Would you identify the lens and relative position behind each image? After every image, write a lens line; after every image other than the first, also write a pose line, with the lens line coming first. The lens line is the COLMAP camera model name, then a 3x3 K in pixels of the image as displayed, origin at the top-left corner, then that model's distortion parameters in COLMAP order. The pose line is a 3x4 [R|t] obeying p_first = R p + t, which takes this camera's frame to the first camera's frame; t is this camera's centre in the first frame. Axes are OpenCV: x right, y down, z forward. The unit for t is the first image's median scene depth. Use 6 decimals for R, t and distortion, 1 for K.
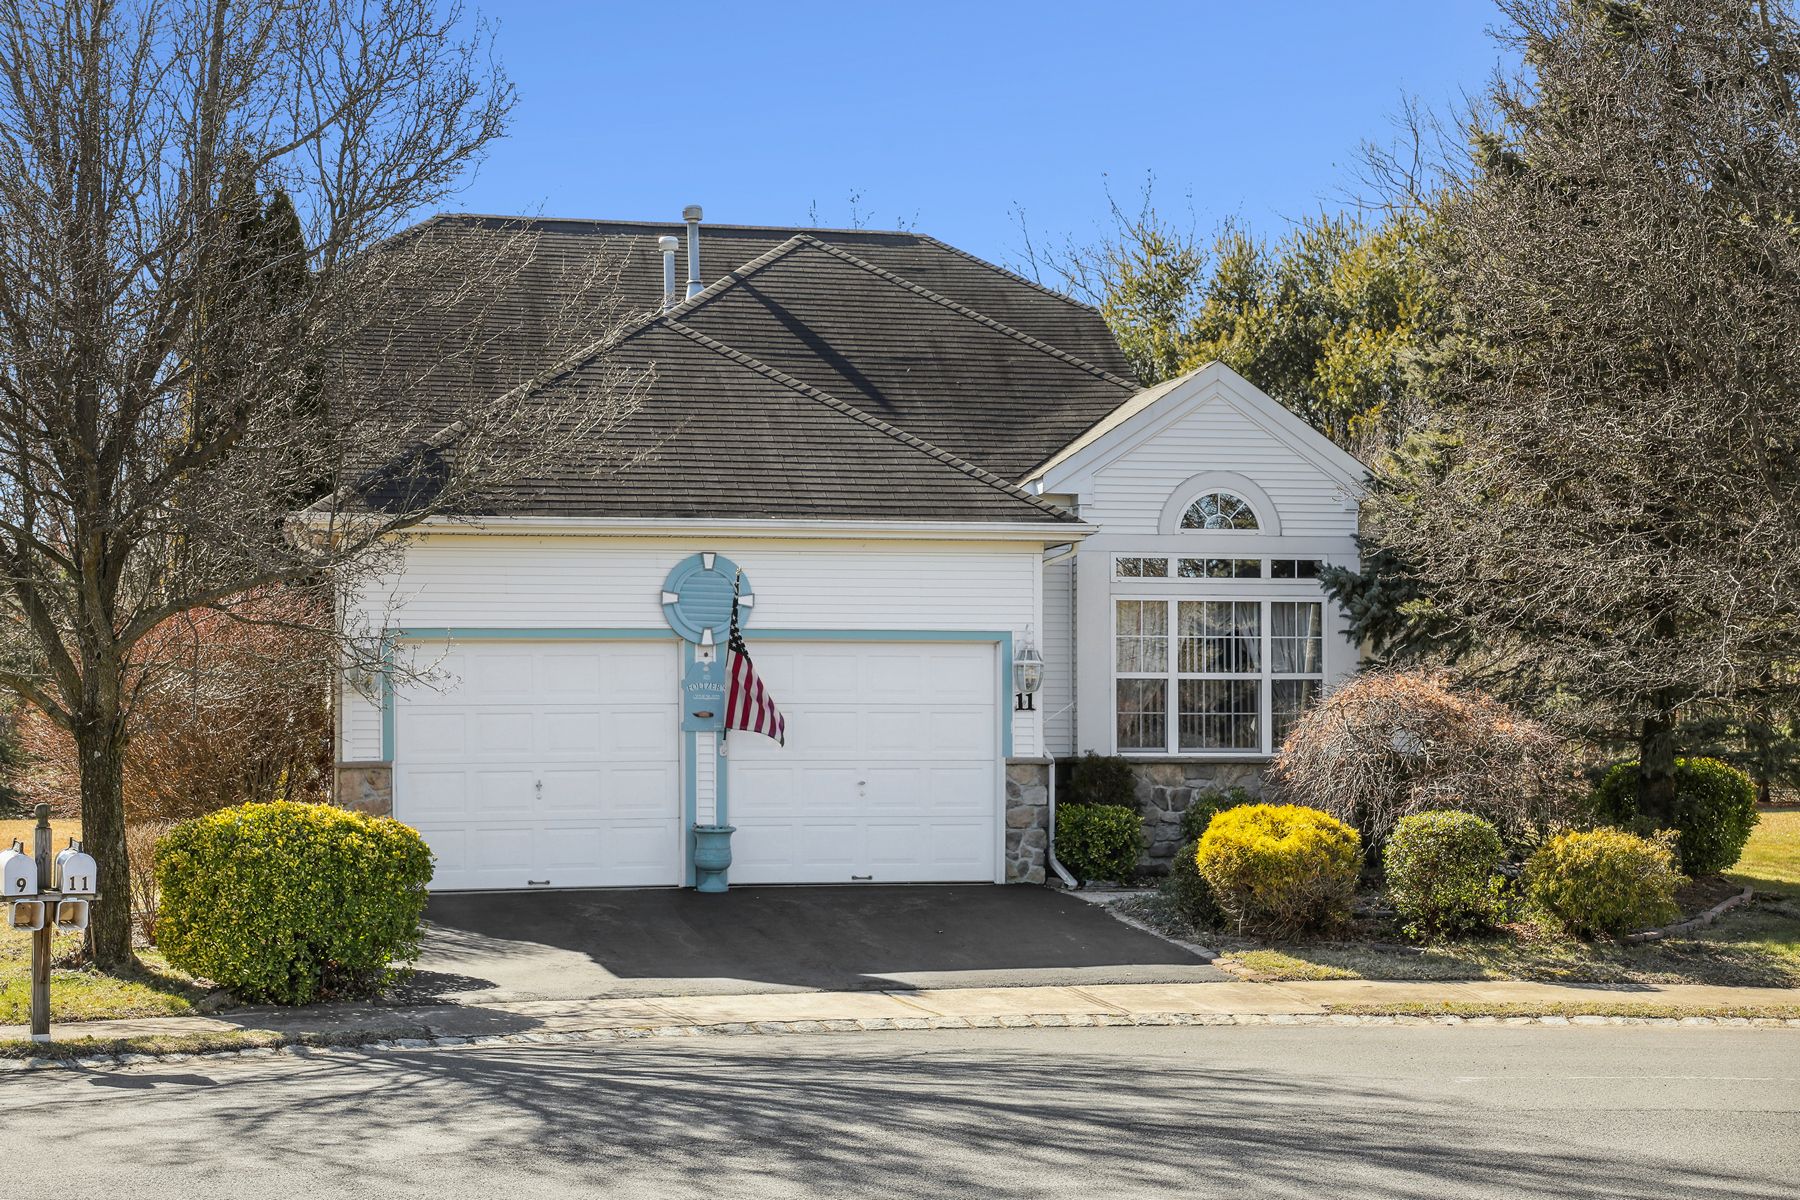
lens RADIAL K [[3111.3, 0, 898.2], [0, 3111.3, 599.6], [0, 0, 1]] dist [0.130187, 0.000000]
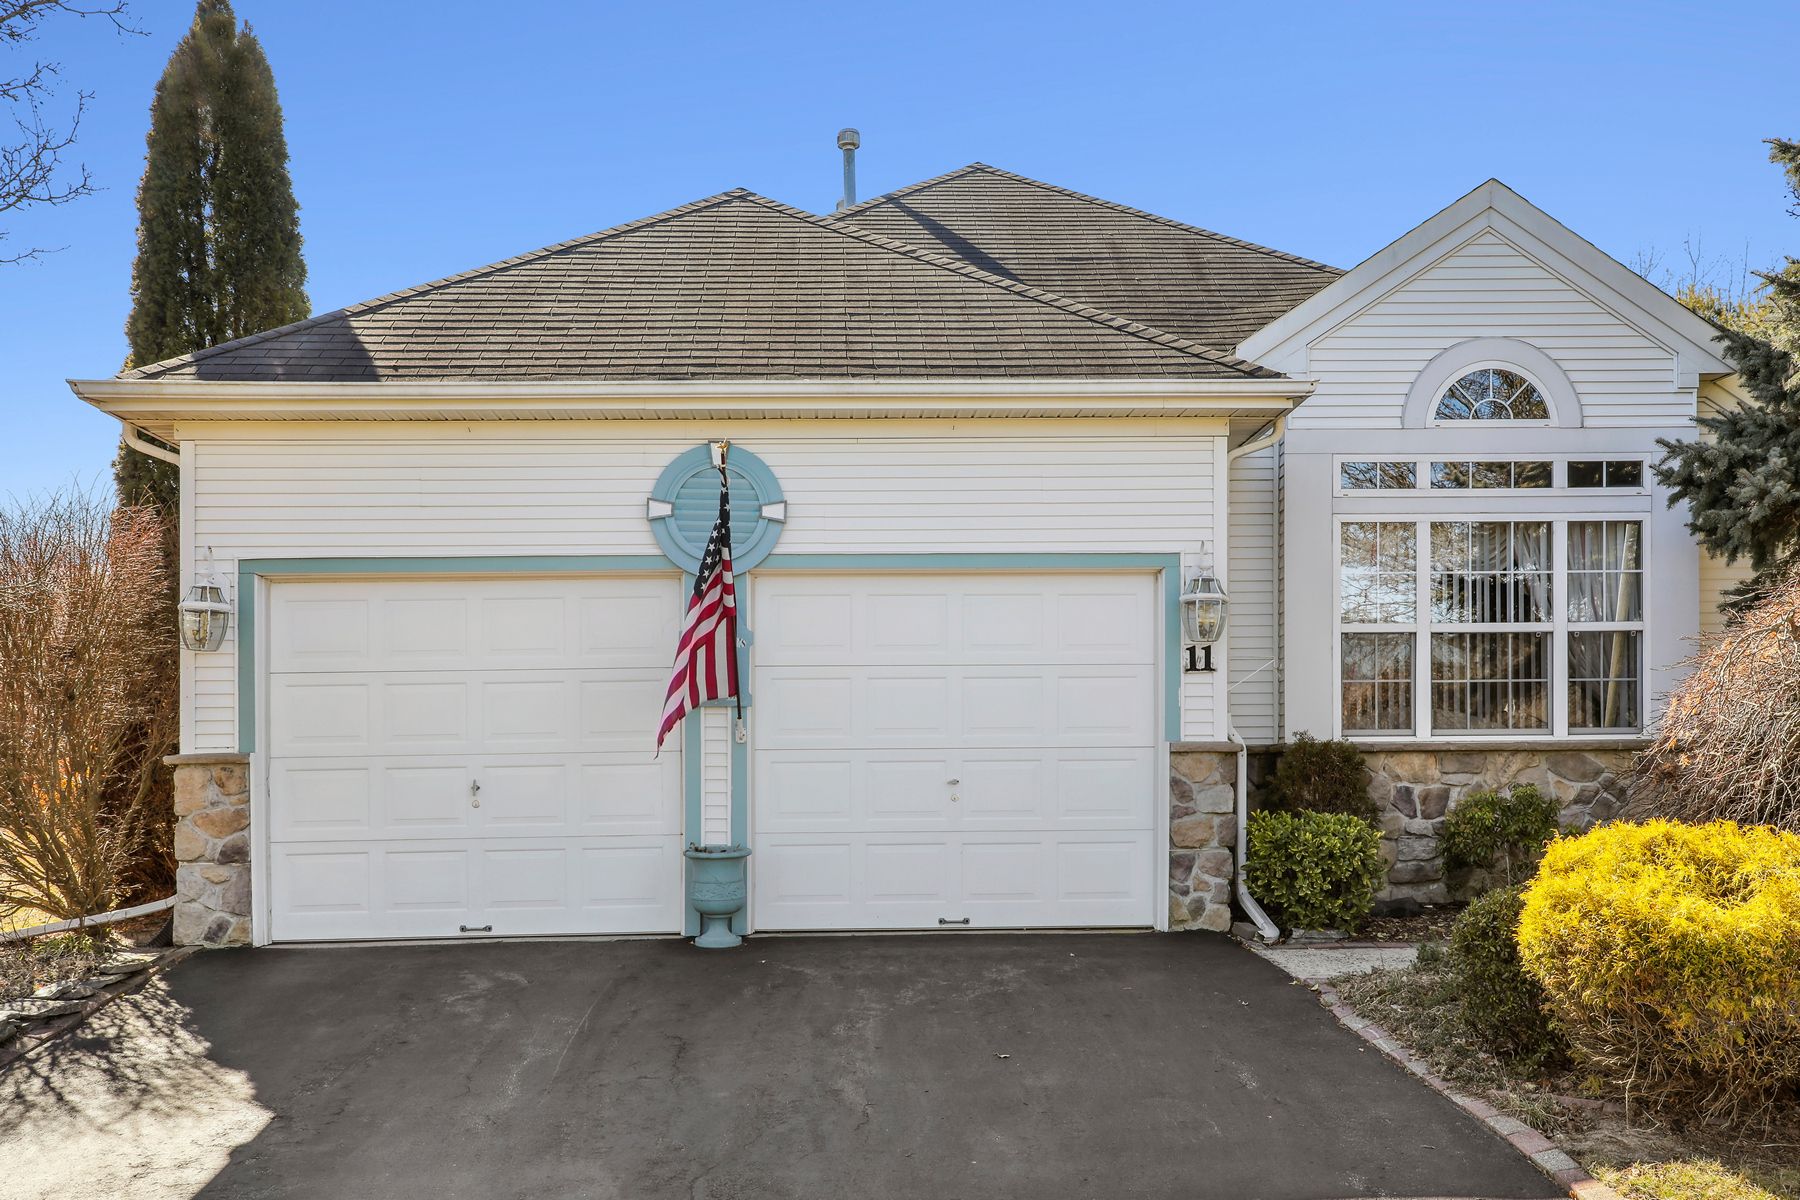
lens RADIAL K [[1812.8, 0, 897.1], [0, 1812.8, 802.3], [0, 0, 1]] dist [0.023243, 0.000000]
pose [[0.985673, -0.004236, -0.168614, 0.042261], [0.015859, 0.997584, 0.067643, 0.036269], [0.167920, -0.069348, 0.983358, 0.606514]]
